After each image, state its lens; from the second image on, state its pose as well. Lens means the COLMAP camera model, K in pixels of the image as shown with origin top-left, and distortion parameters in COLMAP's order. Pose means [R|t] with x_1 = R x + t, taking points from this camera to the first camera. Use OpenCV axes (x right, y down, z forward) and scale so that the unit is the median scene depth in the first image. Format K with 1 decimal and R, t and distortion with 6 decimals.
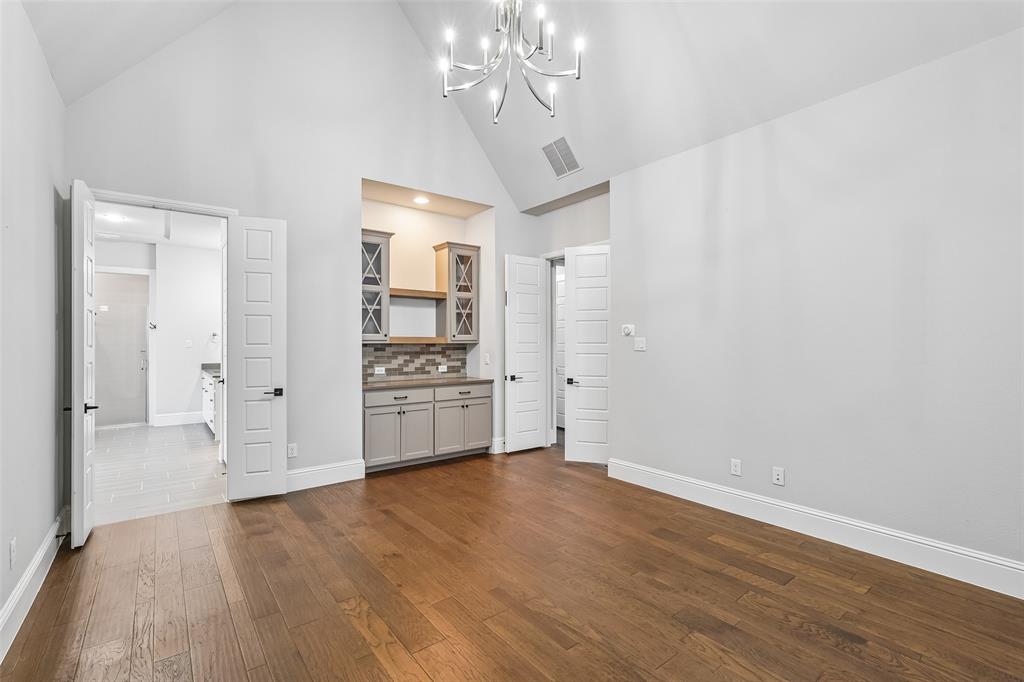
lens RADIAL K [[454.8, 0, 507.6], [0, 454.8, 343.6], [0, 0, 1]] dist [-0.004800, 0.001598]
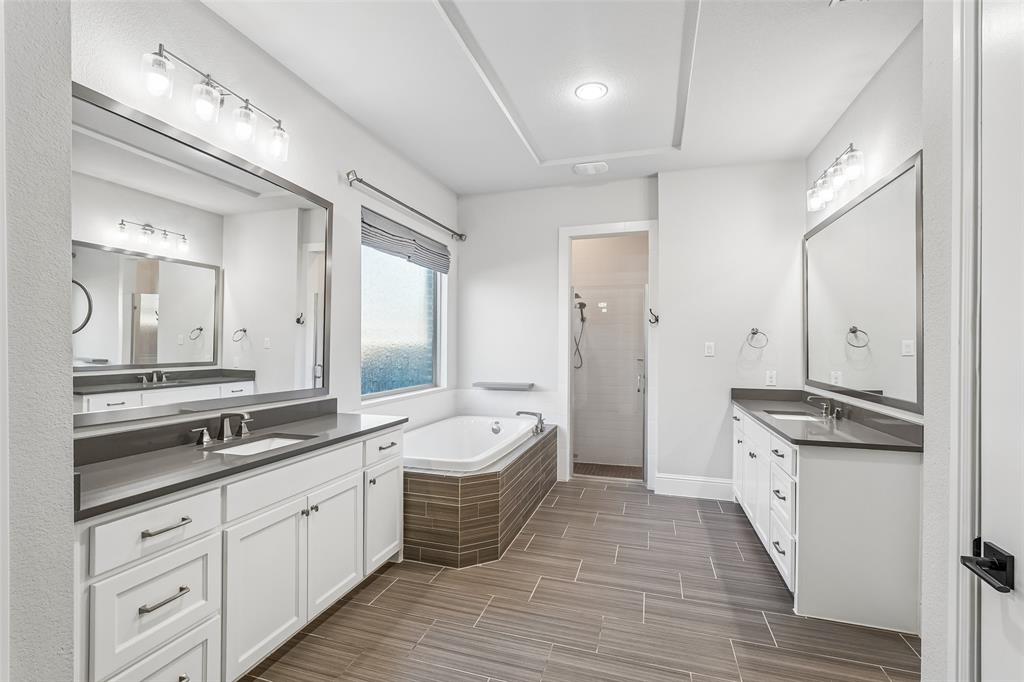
lens RADIAL K [[454.8, 0, 509.3], [0, 454.8, 342.2], [0, 0, 1]] dist [-0.004800, 0.001598]
pose [[0.569466, -0.000113, -0.822015, -0.408321], [-0.000691, 1.000000, -0.000616, -0.008313], [0.822014, 0.000919, 0.569466, 0.516726]]
